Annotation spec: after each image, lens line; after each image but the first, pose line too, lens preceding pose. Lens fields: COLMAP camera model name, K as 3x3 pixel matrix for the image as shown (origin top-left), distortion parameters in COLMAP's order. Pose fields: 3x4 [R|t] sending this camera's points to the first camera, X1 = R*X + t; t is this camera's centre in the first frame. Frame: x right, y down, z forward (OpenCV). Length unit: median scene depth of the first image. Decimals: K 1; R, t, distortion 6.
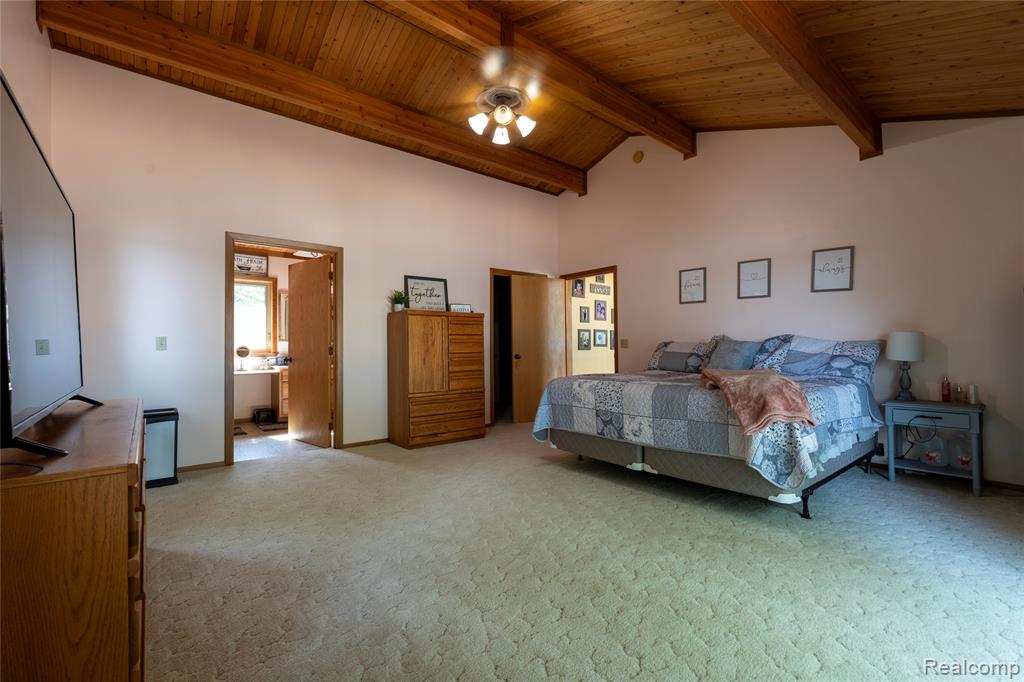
lens RADIAL K [[445.0, 0, 507.9], [0, 445.0, 340.2], [0, 0, 1]] dist [-0.004084, -0.000581]
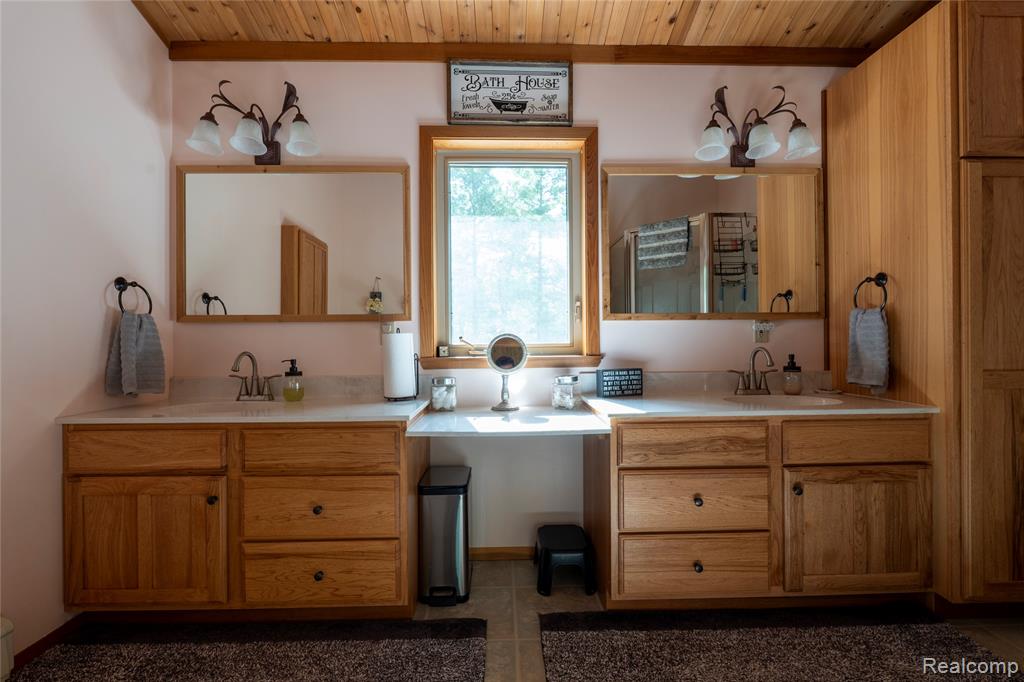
lens RADIAL K [[445.0, 0, 514.2], [0, 445.0, 348.0], [0, 0, 1]] dist [-0.004084, -0.000581]
pose [[0.788943, -0.004604, -0.614449, -0.372949], [0.009084, 0.999950, 0.004172, 0.021209], [0.614399, -0.008873, 0.788945, 0.713236]]
